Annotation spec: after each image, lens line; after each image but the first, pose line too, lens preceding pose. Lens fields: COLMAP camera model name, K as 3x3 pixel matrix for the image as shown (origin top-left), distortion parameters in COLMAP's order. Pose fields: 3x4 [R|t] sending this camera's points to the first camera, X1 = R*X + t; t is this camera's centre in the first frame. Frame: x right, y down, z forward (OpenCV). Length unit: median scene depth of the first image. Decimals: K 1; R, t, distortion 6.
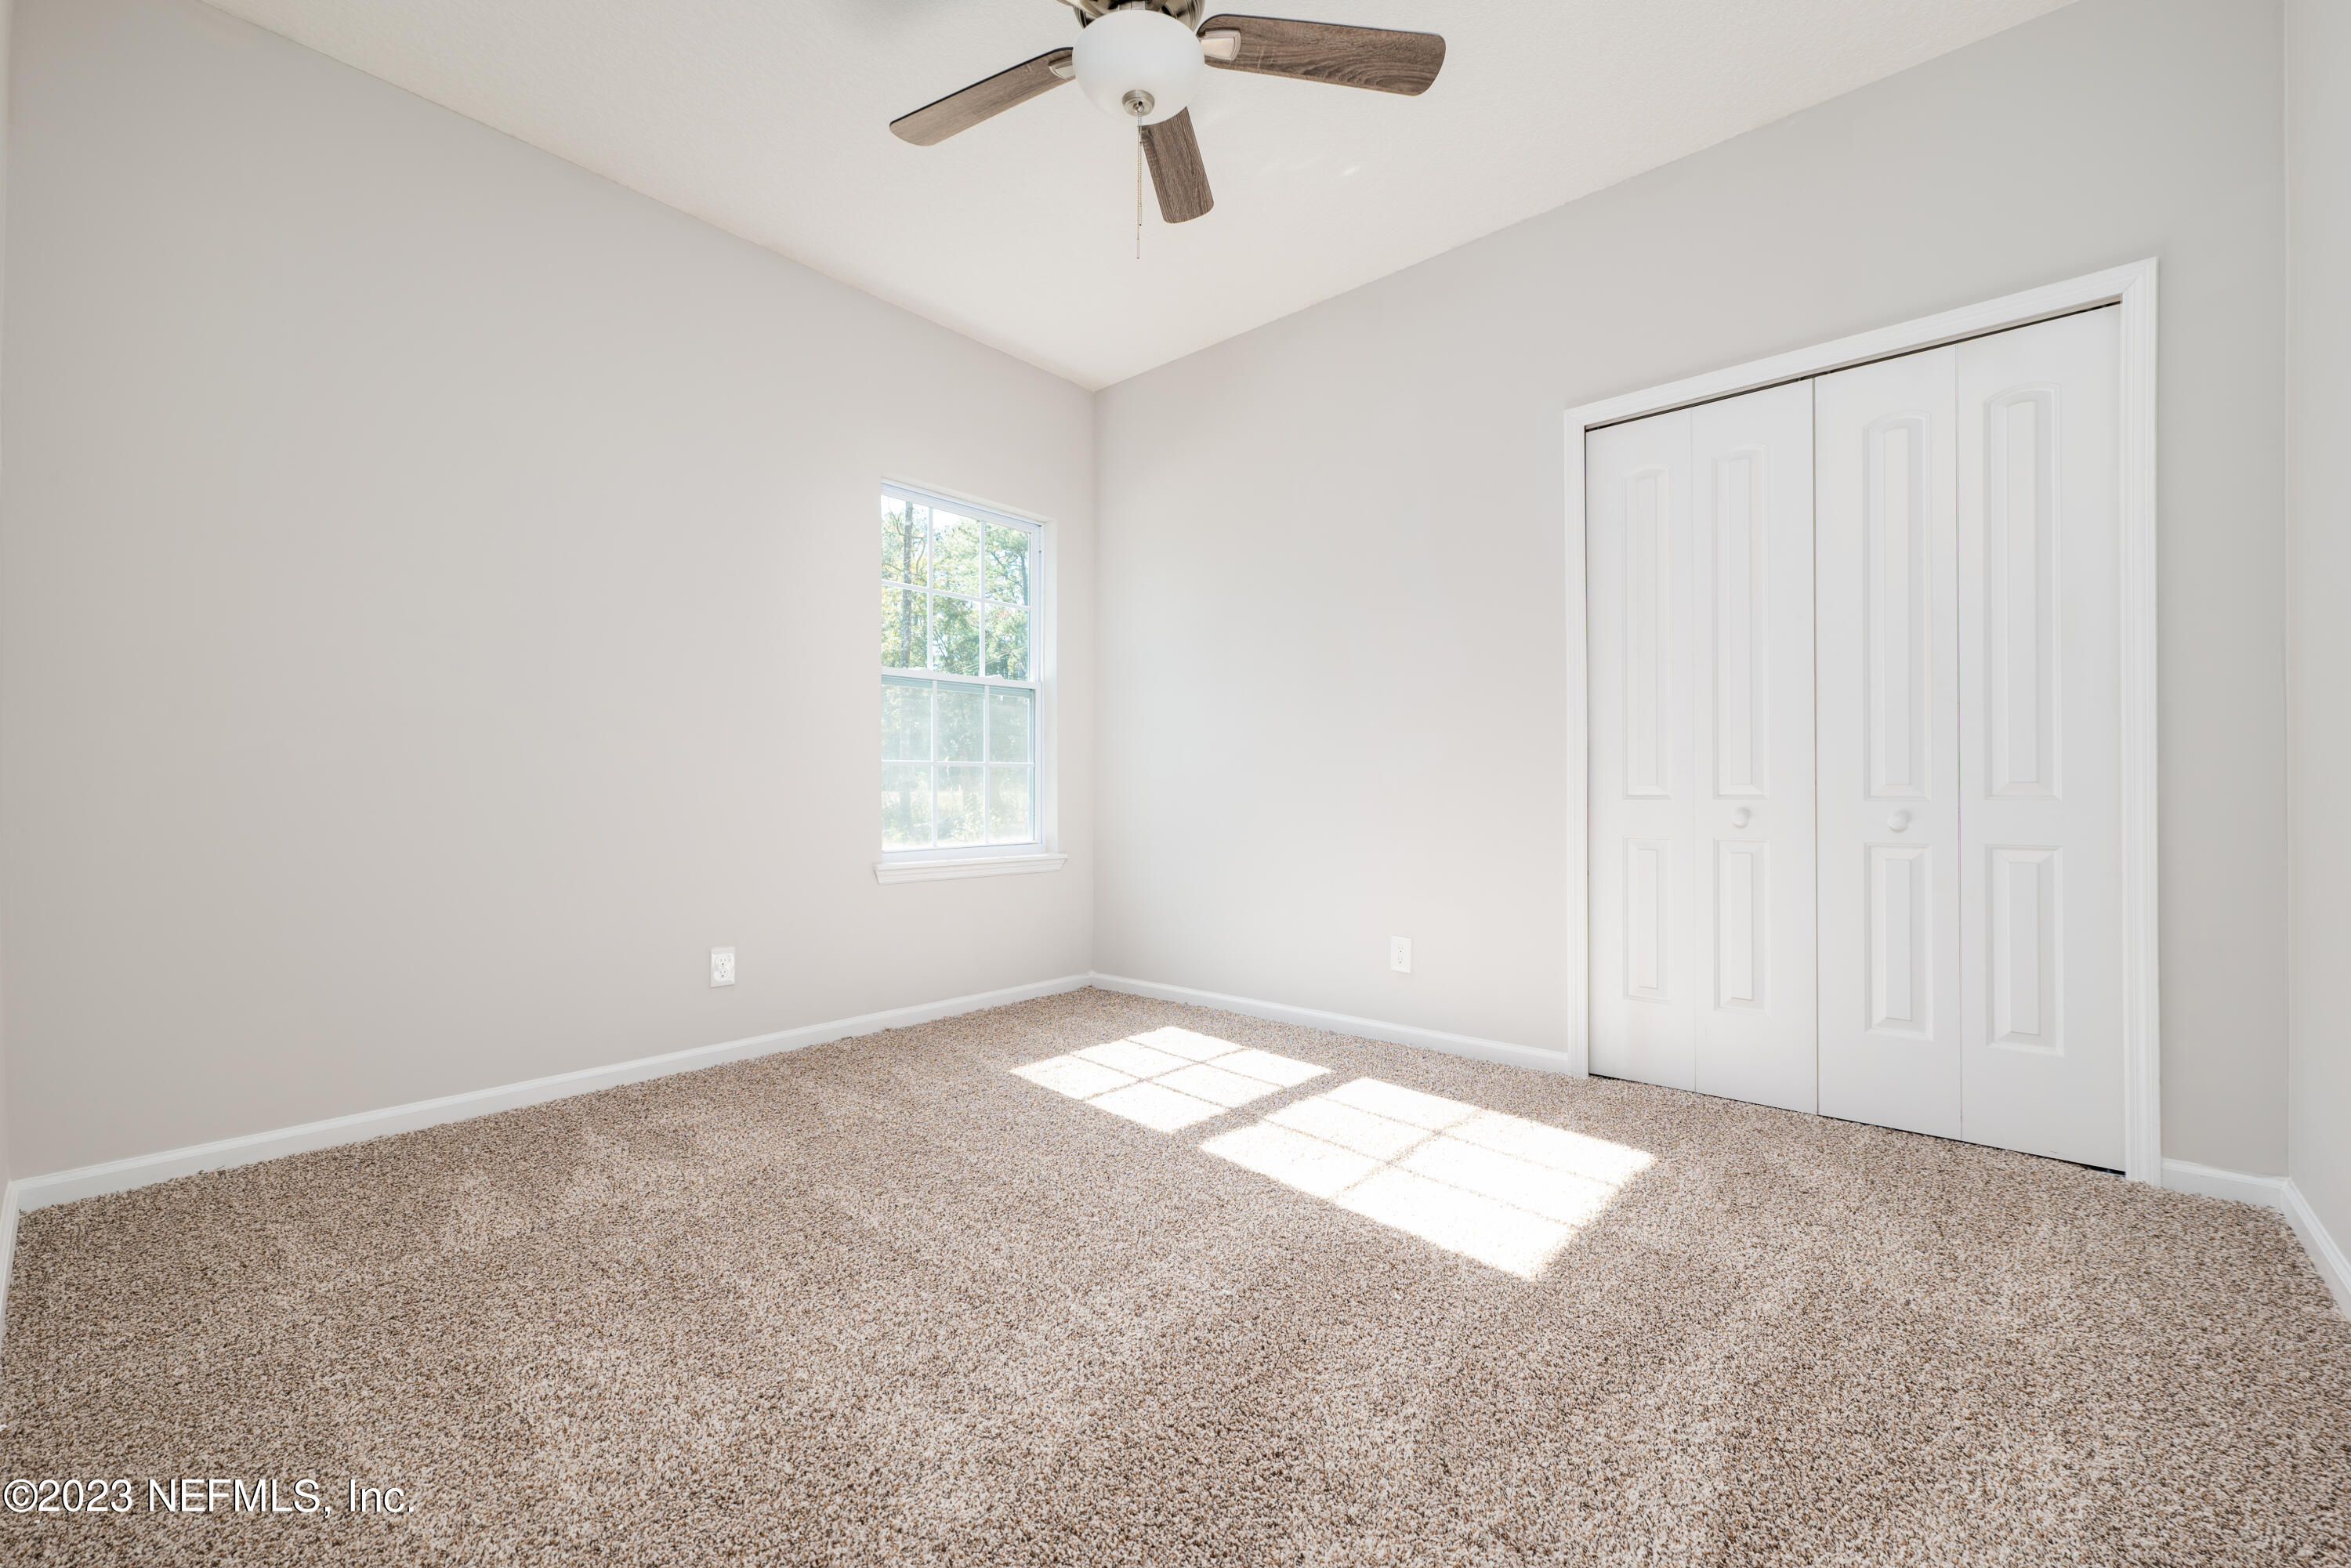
lens RADIAL K [[964.2, 0, 1179.5], [0, 964.2, 782.8], [0, 0, 1]] dist [-0.001475, -0.000139]
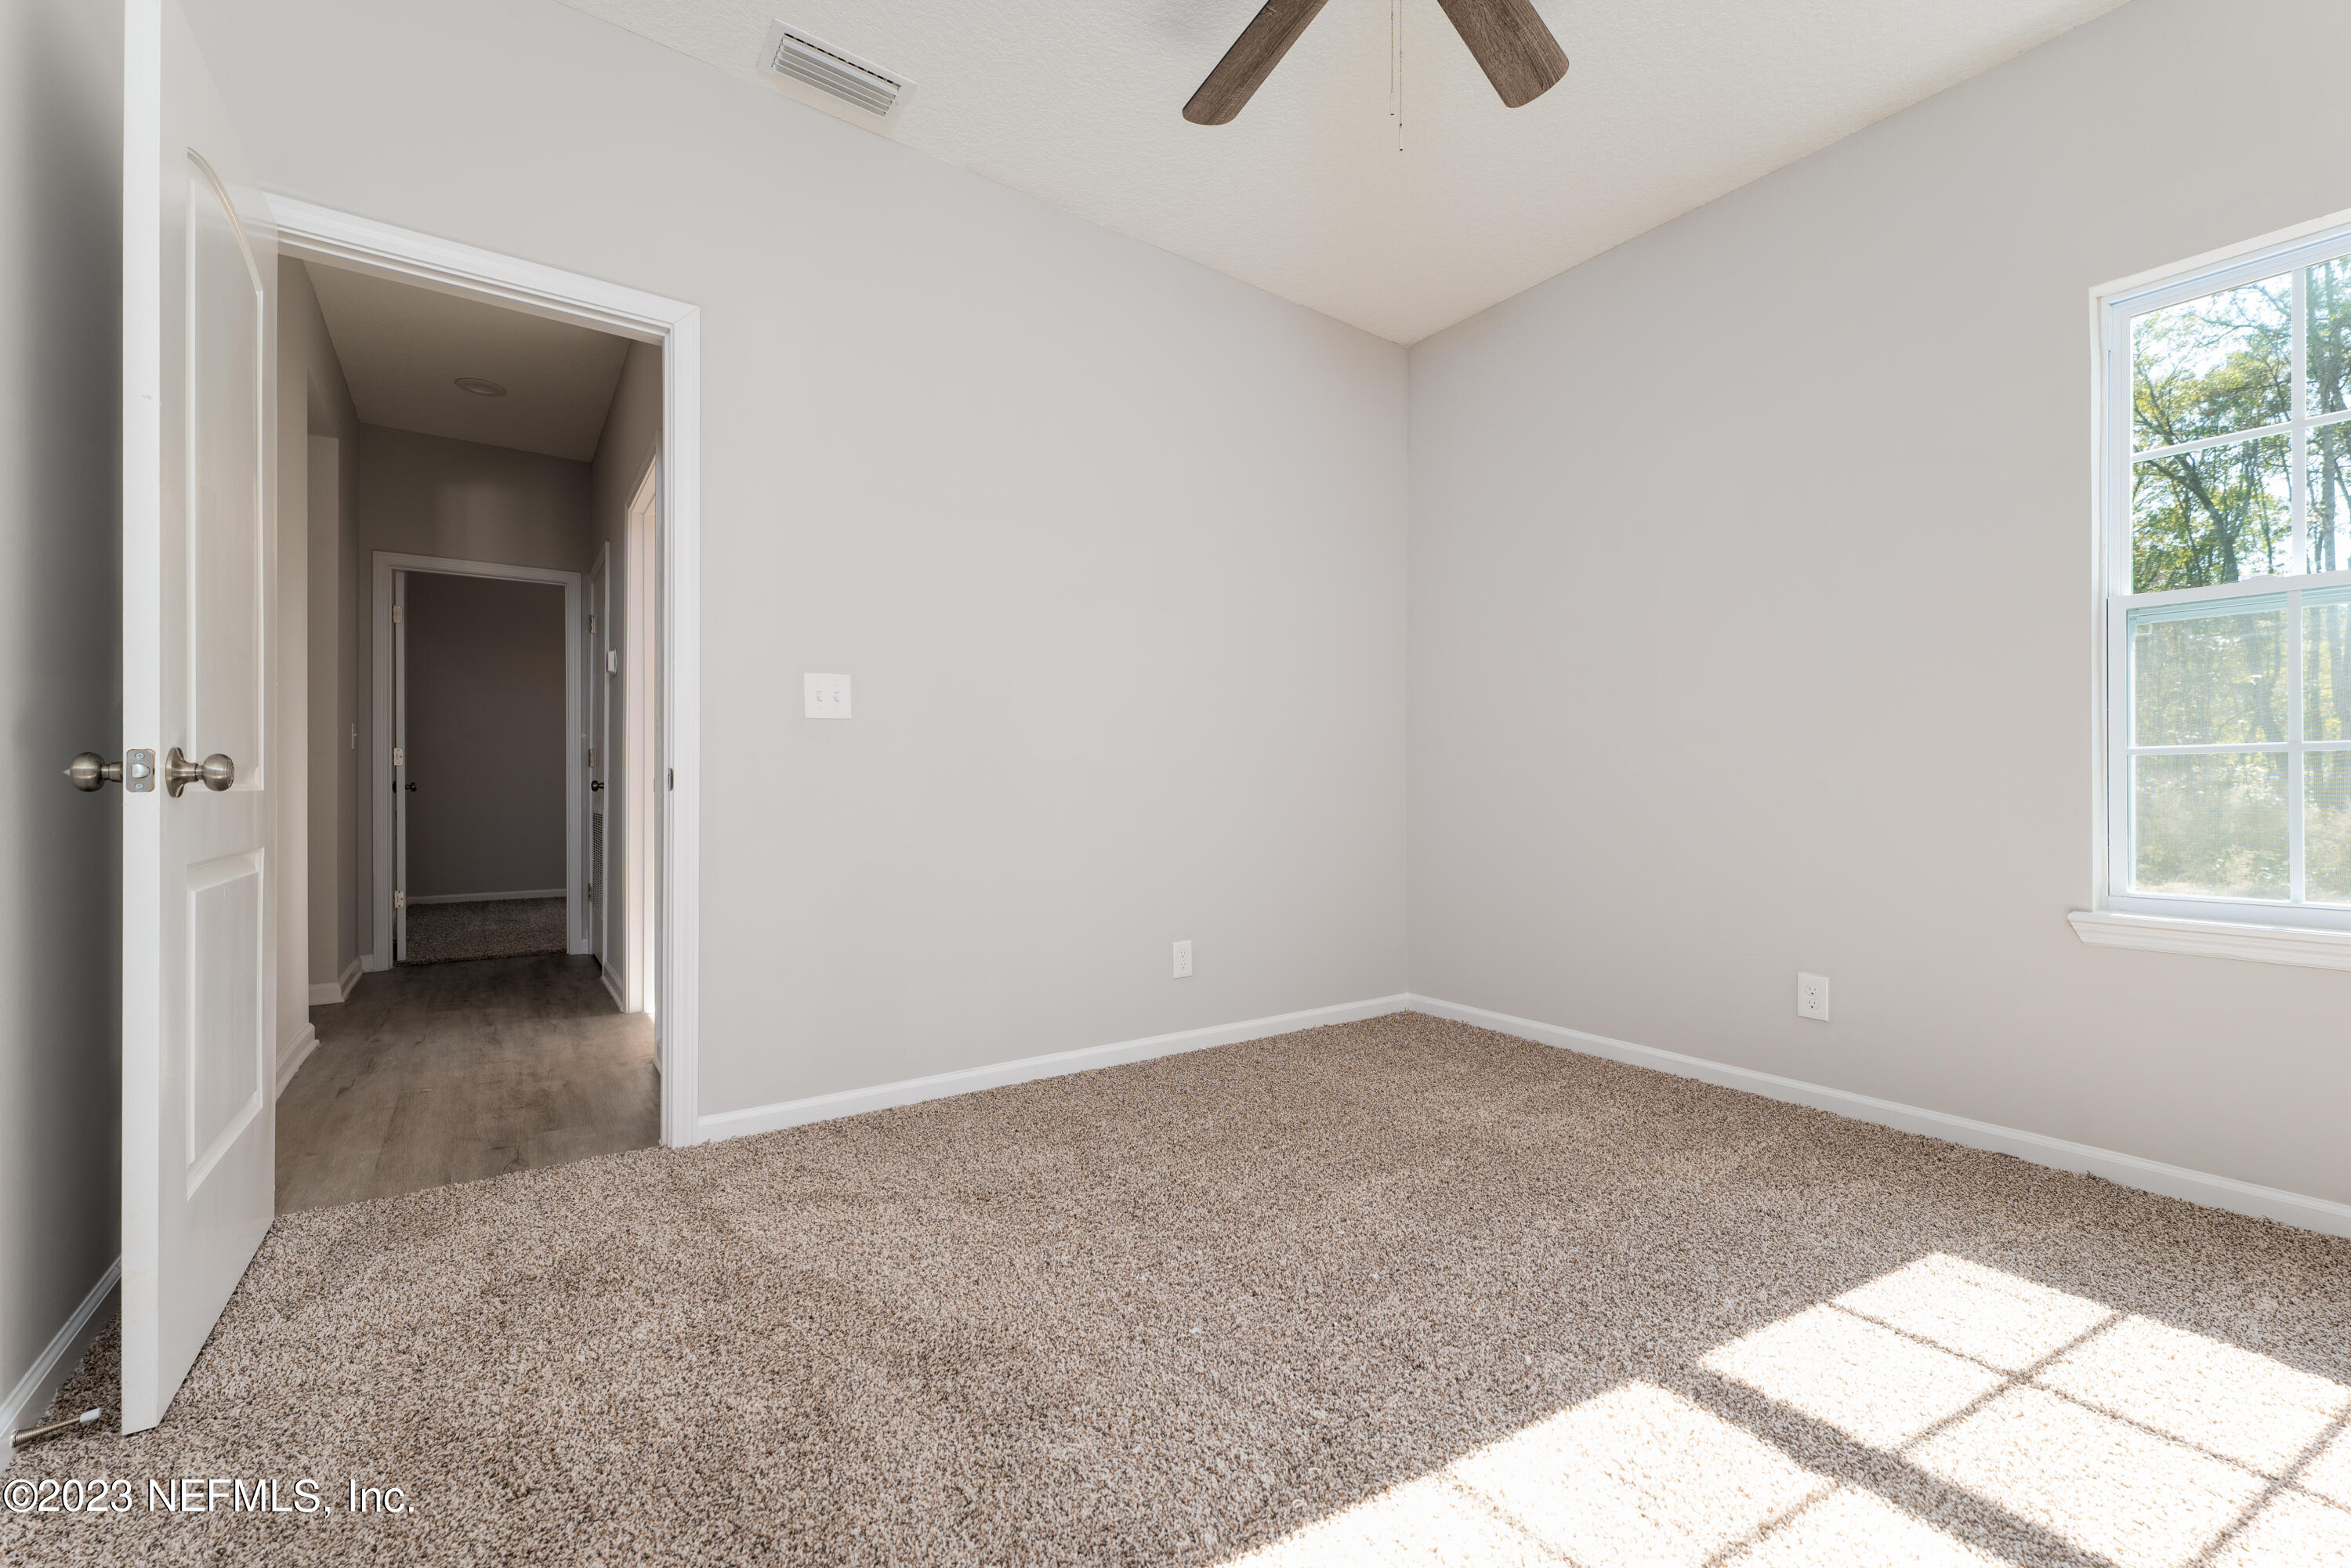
lens RADIAL K [[964.2, 0, 1181.1], [0, 964.2, 786.8], [0, 0, 1]] dist [-0.001475, -0.000139]
pose [[-0.227689, -0.004803, -0.973722, 0.576620], [-0.001917, 0.999988, -0.004484, 0.005471], [0.973732, 0.000846, -0.227696, 0.723096]]
